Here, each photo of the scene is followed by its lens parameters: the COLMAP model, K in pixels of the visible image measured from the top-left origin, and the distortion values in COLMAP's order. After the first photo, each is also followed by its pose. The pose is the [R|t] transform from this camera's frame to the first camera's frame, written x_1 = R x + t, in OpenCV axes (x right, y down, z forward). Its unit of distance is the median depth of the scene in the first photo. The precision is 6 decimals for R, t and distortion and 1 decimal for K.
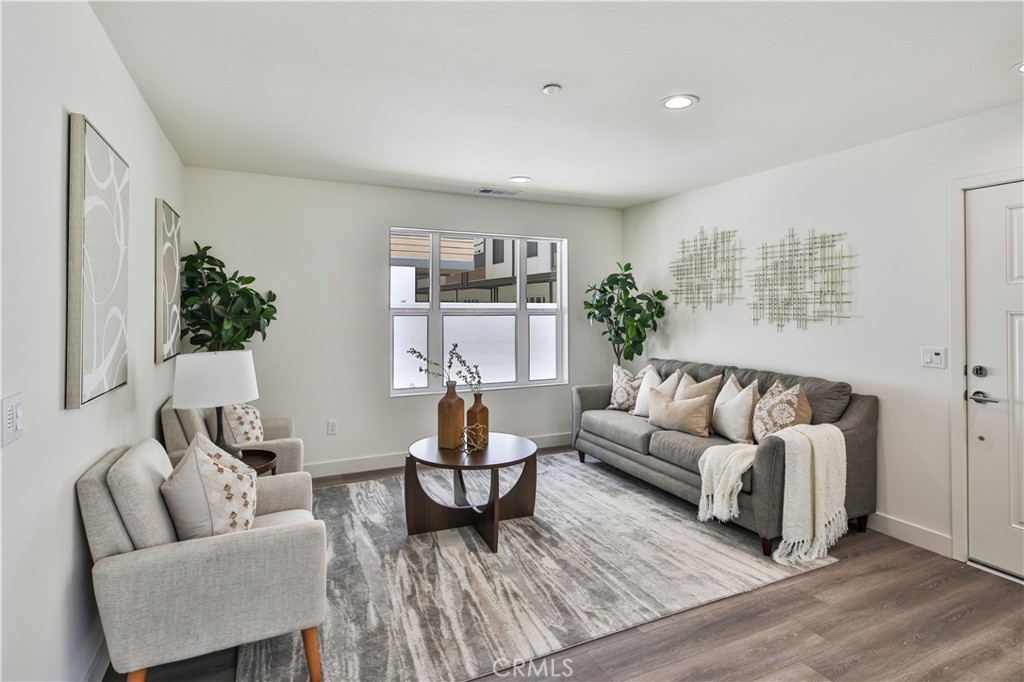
lens RADIAL K [[555.3, 0, 618.8], [0, 555.3, 296.4], [0, 0, 1]] dist [0.001951, -0.000282]
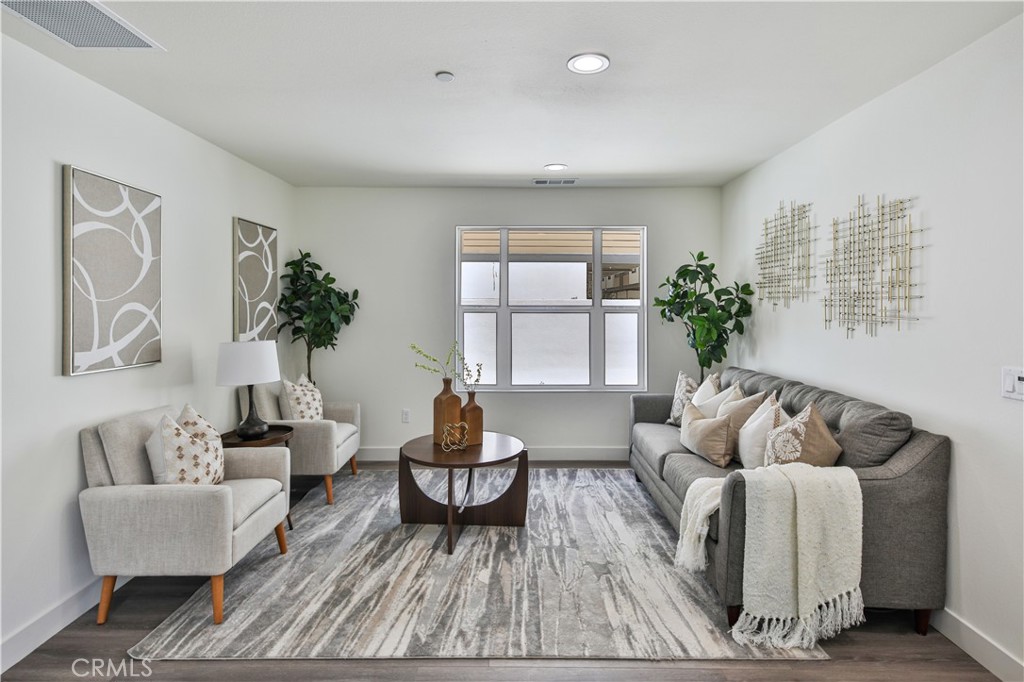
lens RADIAL K [[616.6, 0, 545.8], [0, 616.6, 289.1], [0, 0, 1]] dist [0.023890, -0.040808]
pose [[0.876218, -0.010961, -0.481791, 0.406921], [0.008398, 0.999937, -0.007477, 0.002609], [0.481842, 0.002506, 0.876254, 0.110627]]
